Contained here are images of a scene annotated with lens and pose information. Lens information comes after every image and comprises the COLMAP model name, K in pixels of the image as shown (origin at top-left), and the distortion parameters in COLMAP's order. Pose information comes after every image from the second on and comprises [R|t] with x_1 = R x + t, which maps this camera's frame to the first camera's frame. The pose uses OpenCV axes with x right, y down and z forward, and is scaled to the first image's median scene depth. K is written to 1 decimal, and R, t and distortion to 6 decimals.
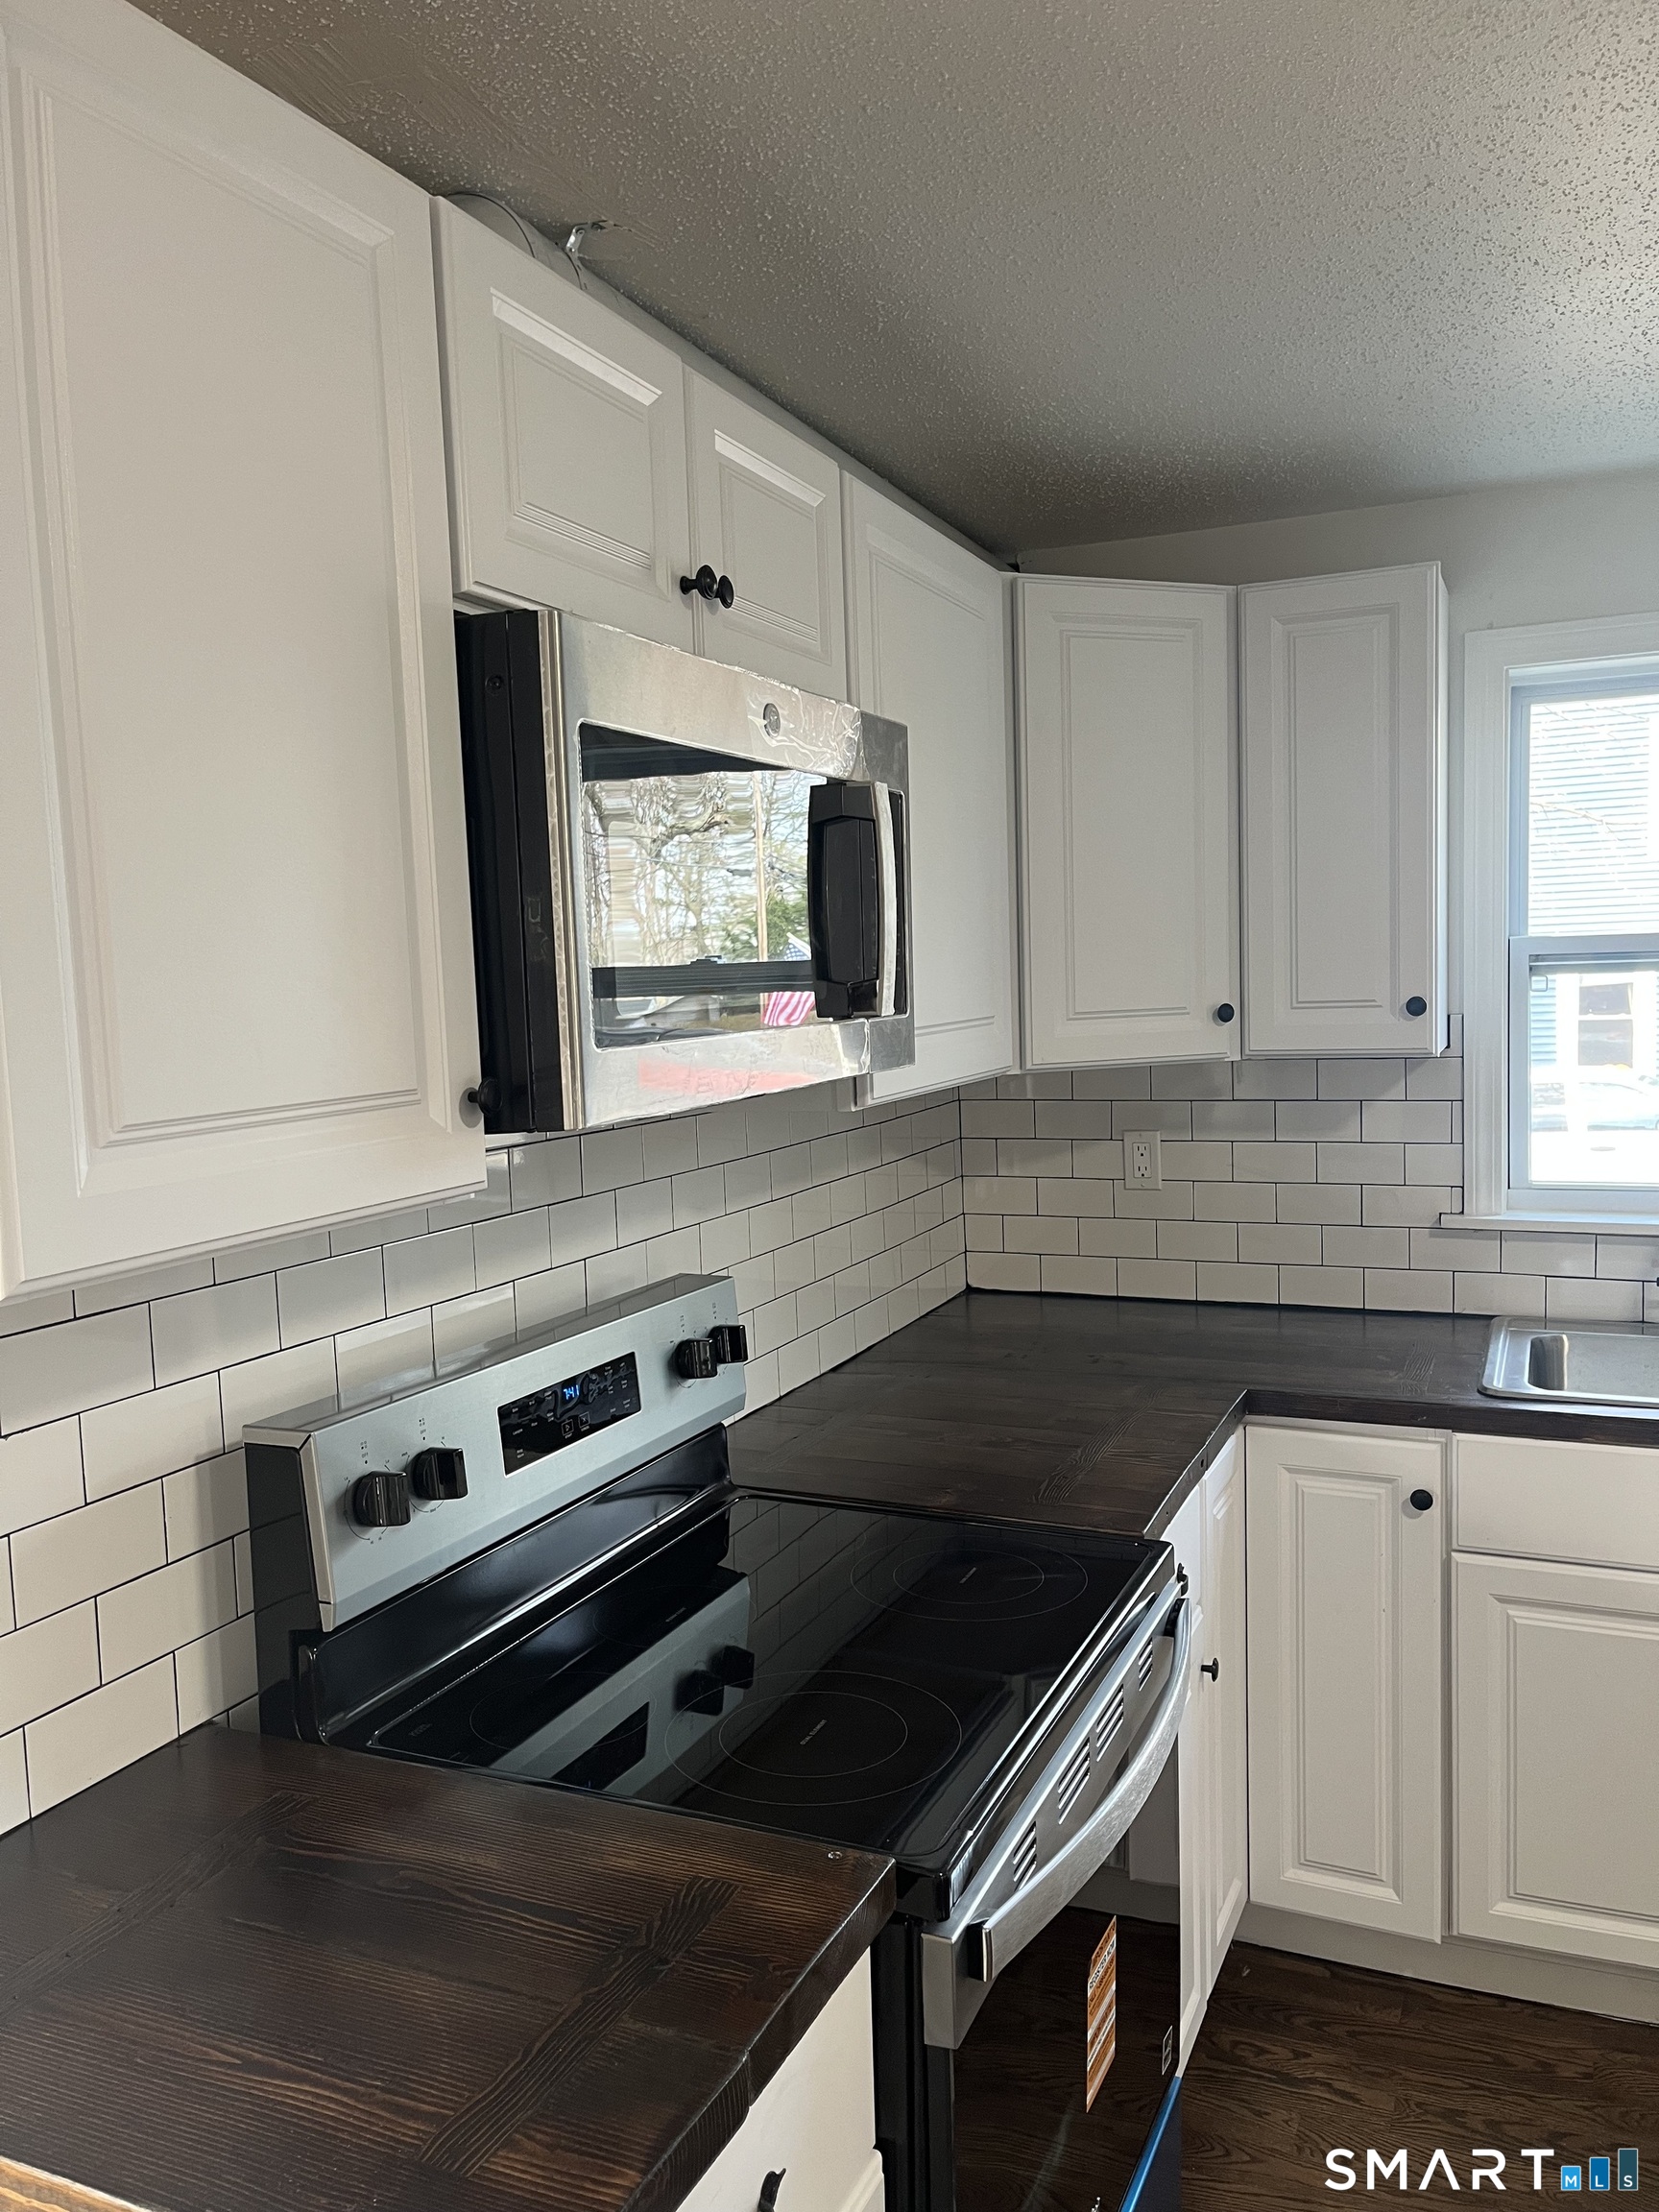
lens RADIAL K [[1661.4, 0, 856.5], [0, 1661.4, 1118.9], [0, 0, 1]] dist [0.076518, -0.111157]
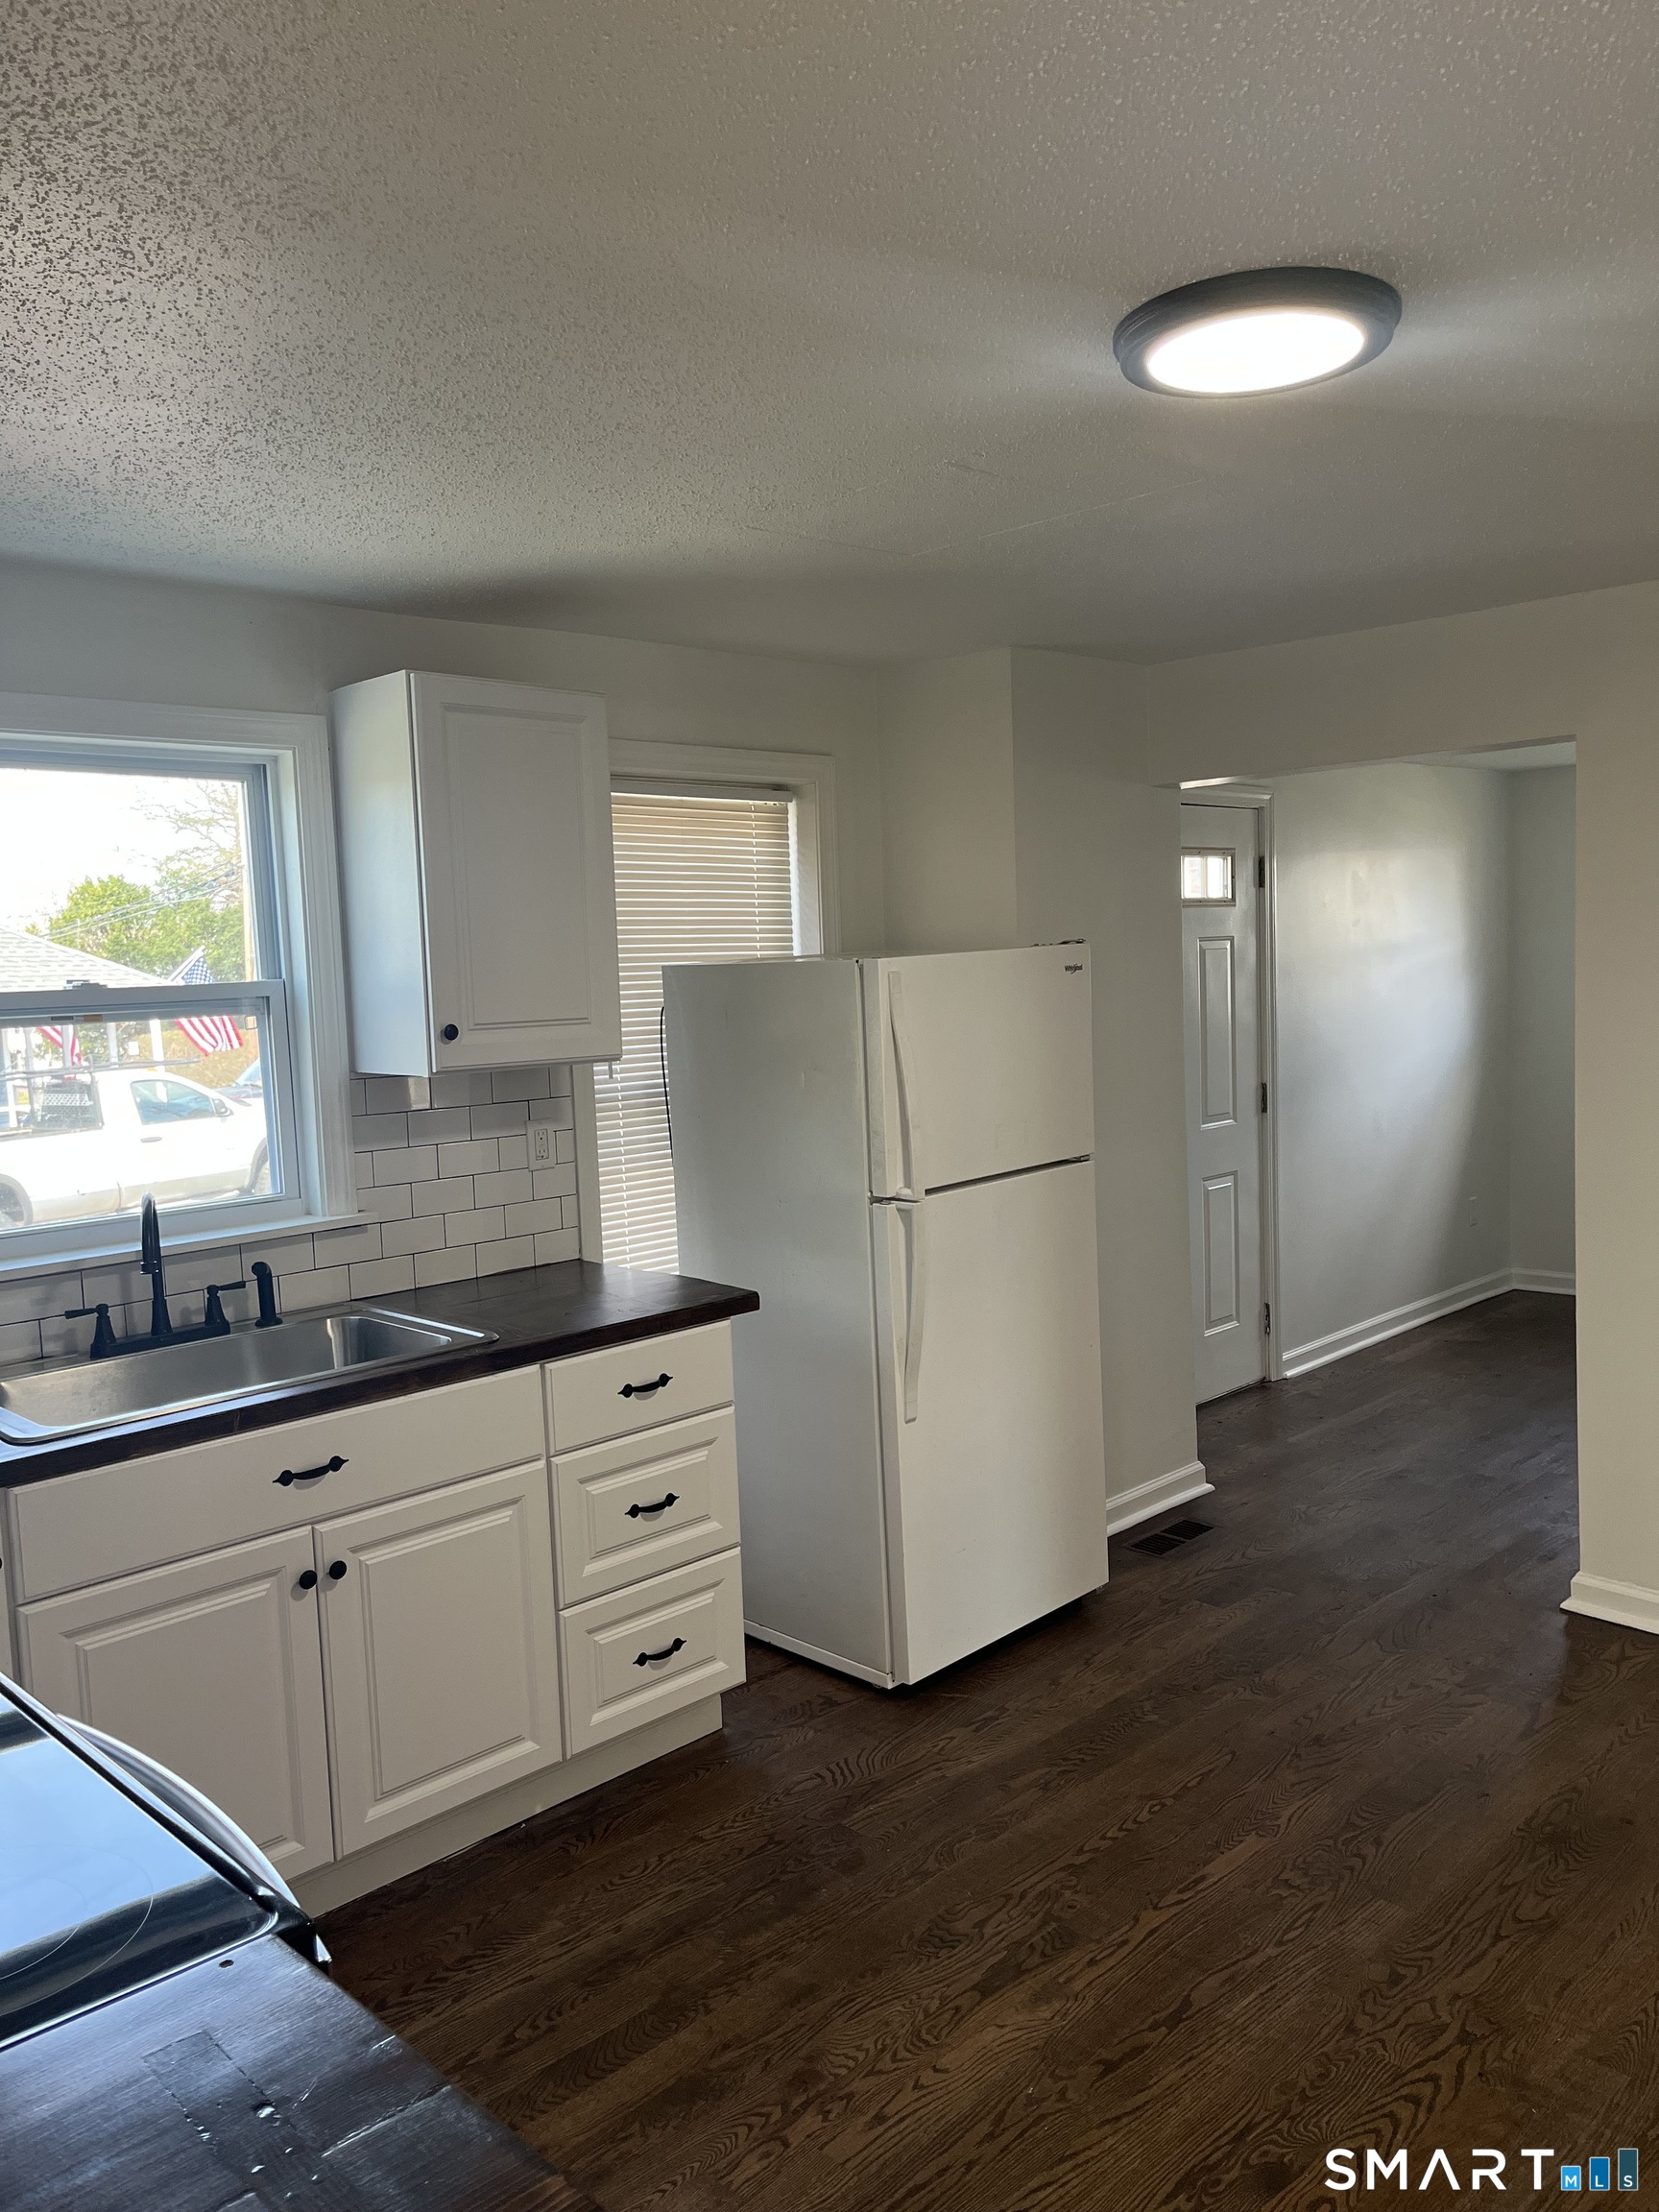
lens RADIAL K [[1651.2, 0, 824.3], [0, 1651.2, 1117.2], [0, 0, 1]] dist [0.061688, -0.091899]
pose [[0.387571, -0.072826, 0.918959, -0.353845], [0.110108, 0.993395, 0.032287, -0.011020], [-0.915240, 0.088671, 0.393030, 0.145701]]
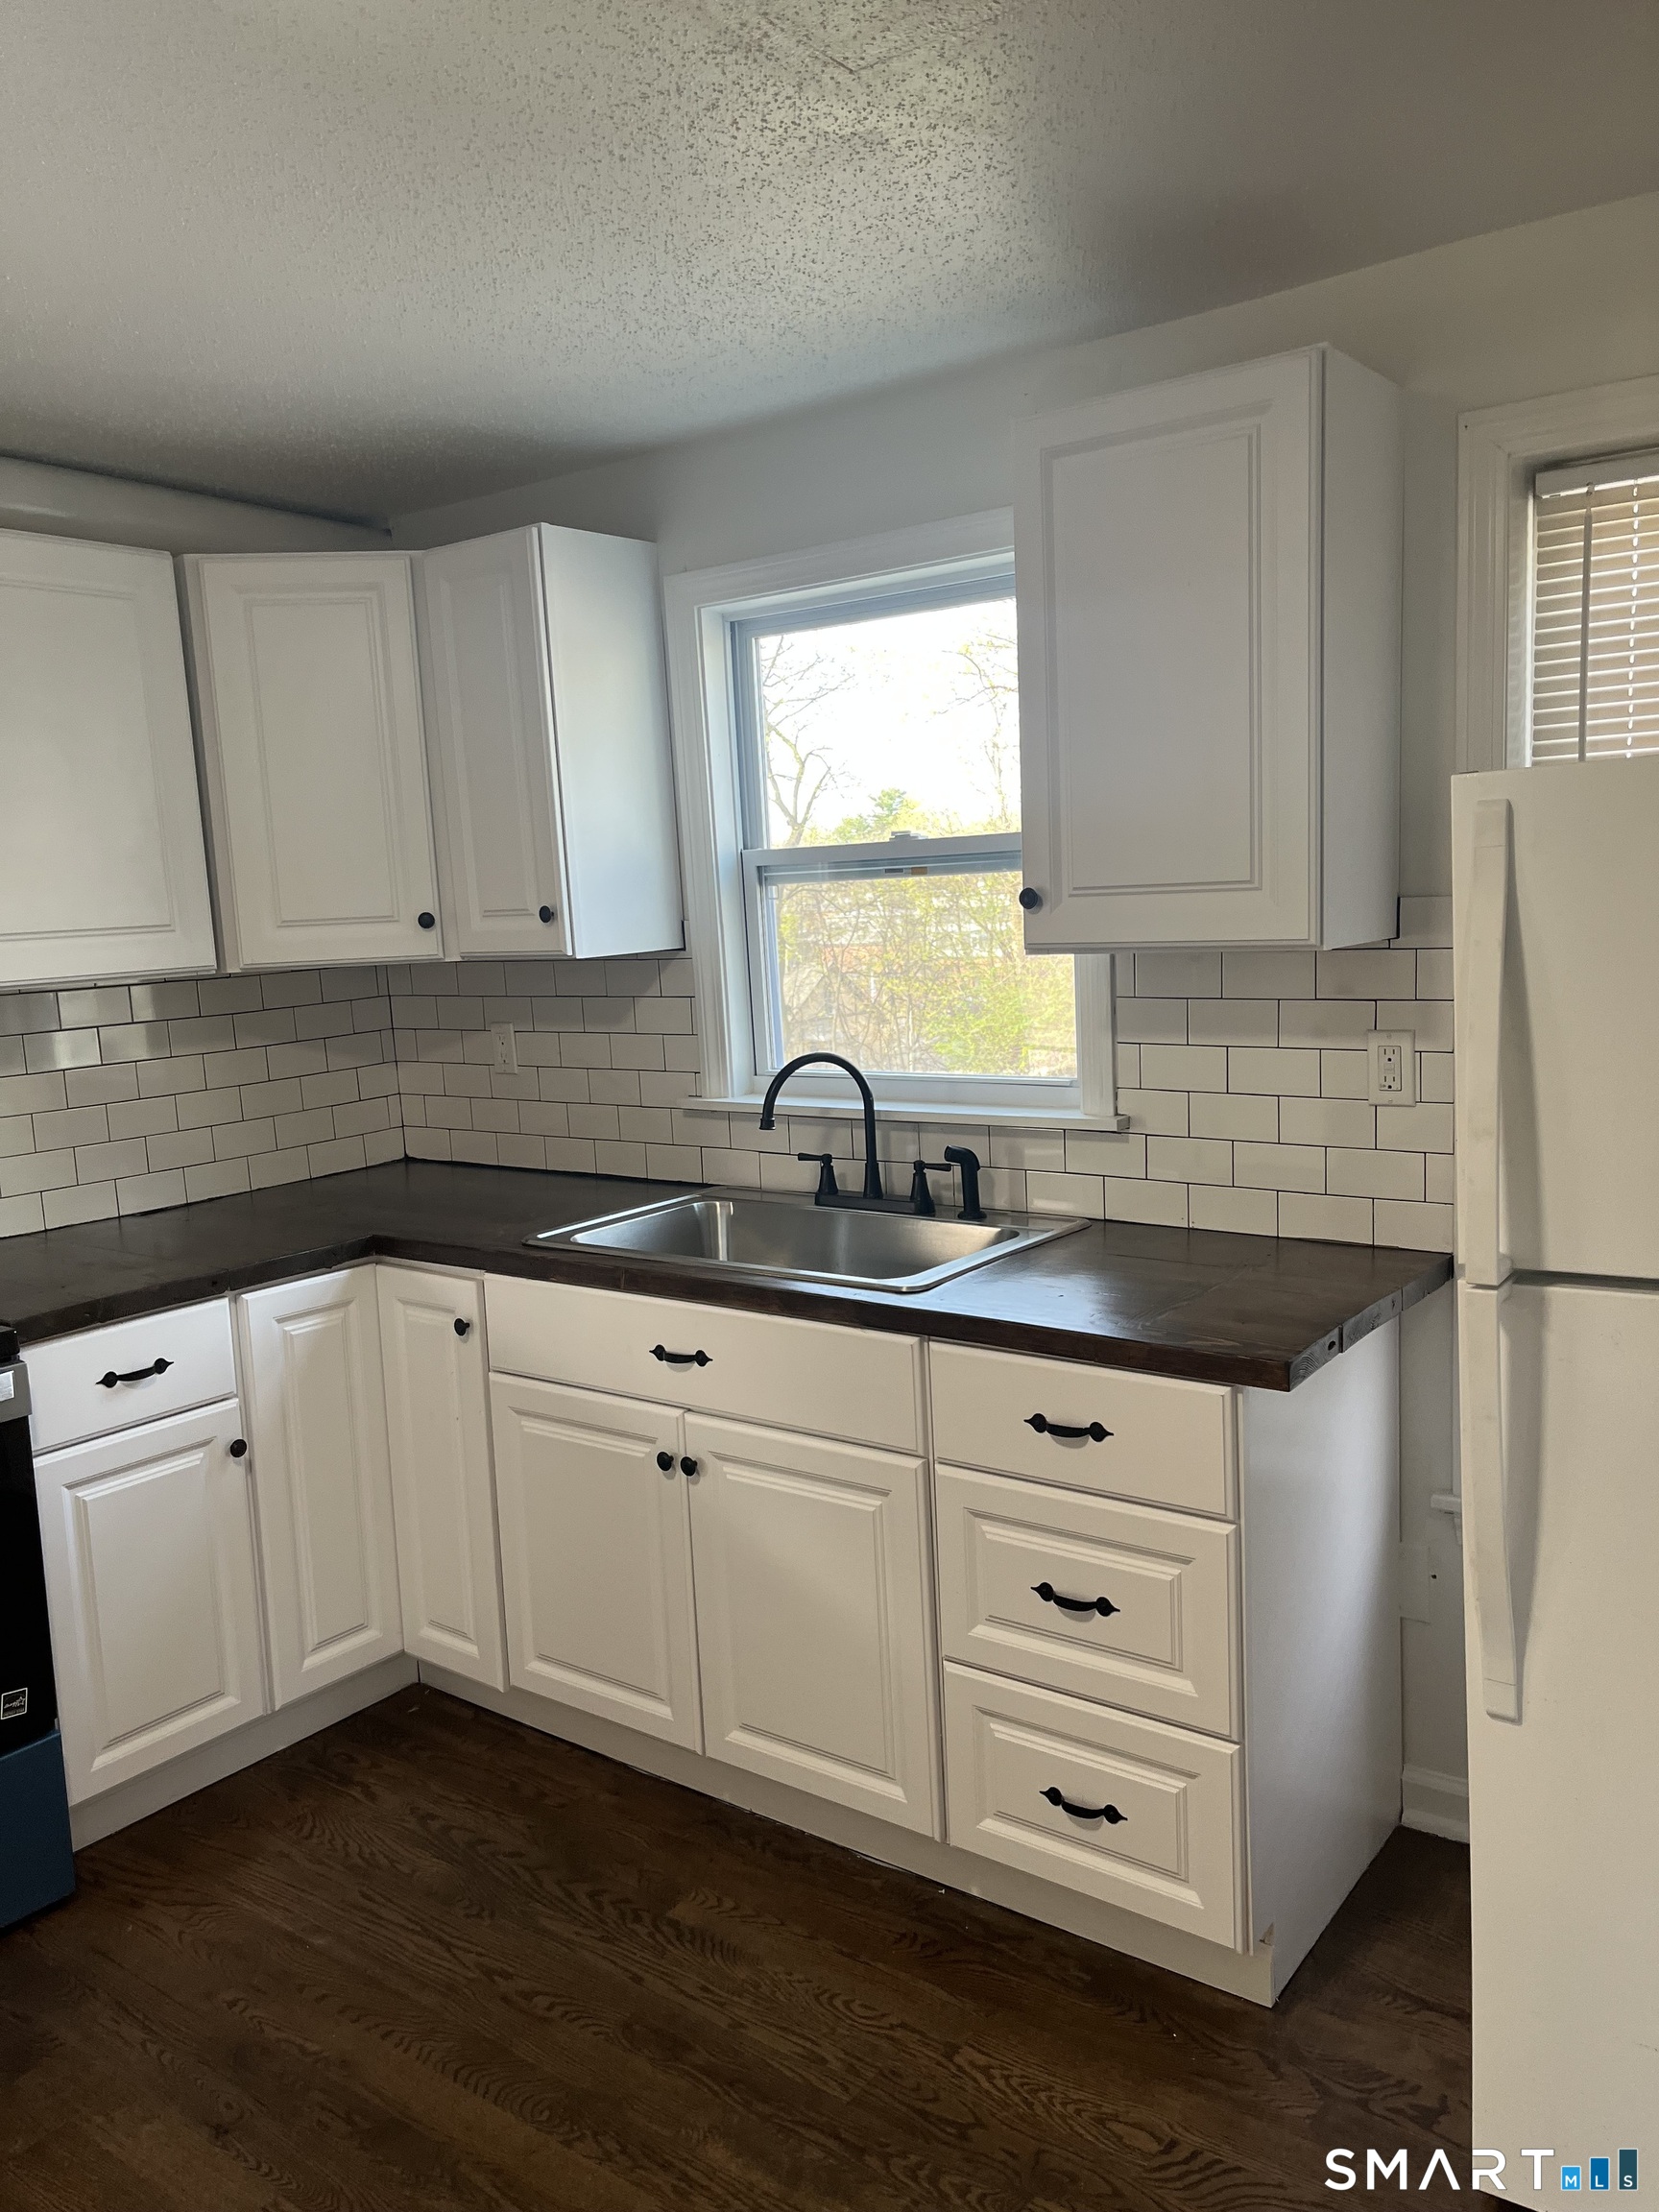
lens RADIAL K [[1666.7, 0, 835.0], [0, 1666.7, 1115.7], [0, 0, 1]] dist [0.062849, -0.082314]
pose [[0.972314, 0.016254, -0.233110, 0.878706], [-0.002938, 0.998349, 0.057358, 0.005881], [0.233658, -0.055085, 0.970757, -0.096181]]
